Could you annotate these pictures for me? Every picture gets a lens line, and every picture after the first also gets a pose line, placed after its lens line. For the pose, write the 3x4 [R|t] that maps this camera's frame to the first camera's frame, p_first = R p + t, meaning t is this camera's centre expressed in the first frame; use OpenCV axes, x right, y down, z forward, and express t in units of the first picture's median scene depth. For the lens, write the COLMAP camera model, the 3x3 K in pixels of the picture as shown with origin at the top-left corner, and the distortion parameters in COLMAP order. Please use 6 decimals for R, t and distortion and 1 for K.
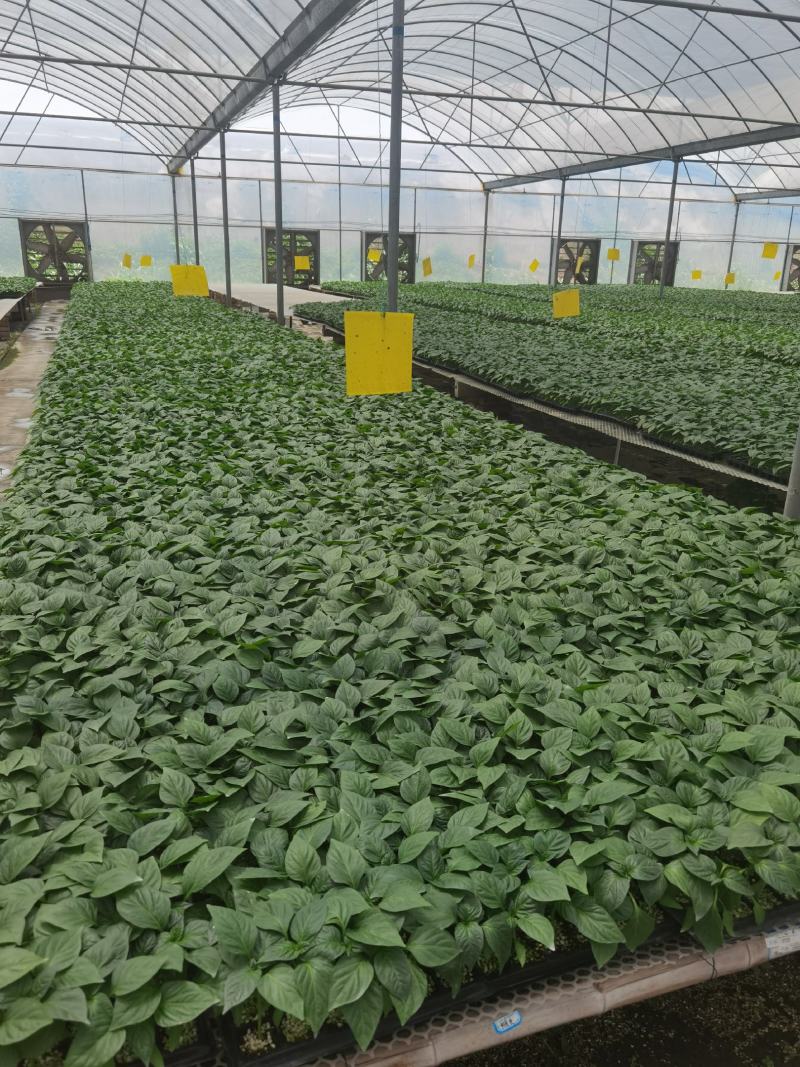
lens RADIAL K [[858.8, 0, 390.4], [0, 858.8, 534.9], [0, 0, 1]] dist [0.032607, -0.003822]
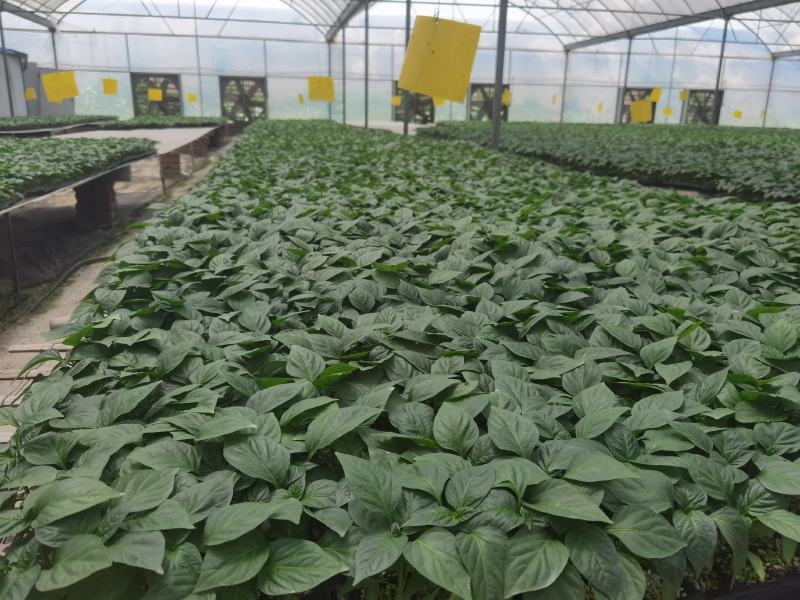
lens RADIAL K [[643.9, 0, 398.1], [0, 643.9, 305.9], [0, 0, 1]] dist [0.032607, -0.003822]
pose [[0.991620, 0.032151, -0.125123, -0.058800], [-0.035975, 0.998948, -0.028421, 0.201308], [0.124078, 0.032684, 0.991734, 0.284897]]
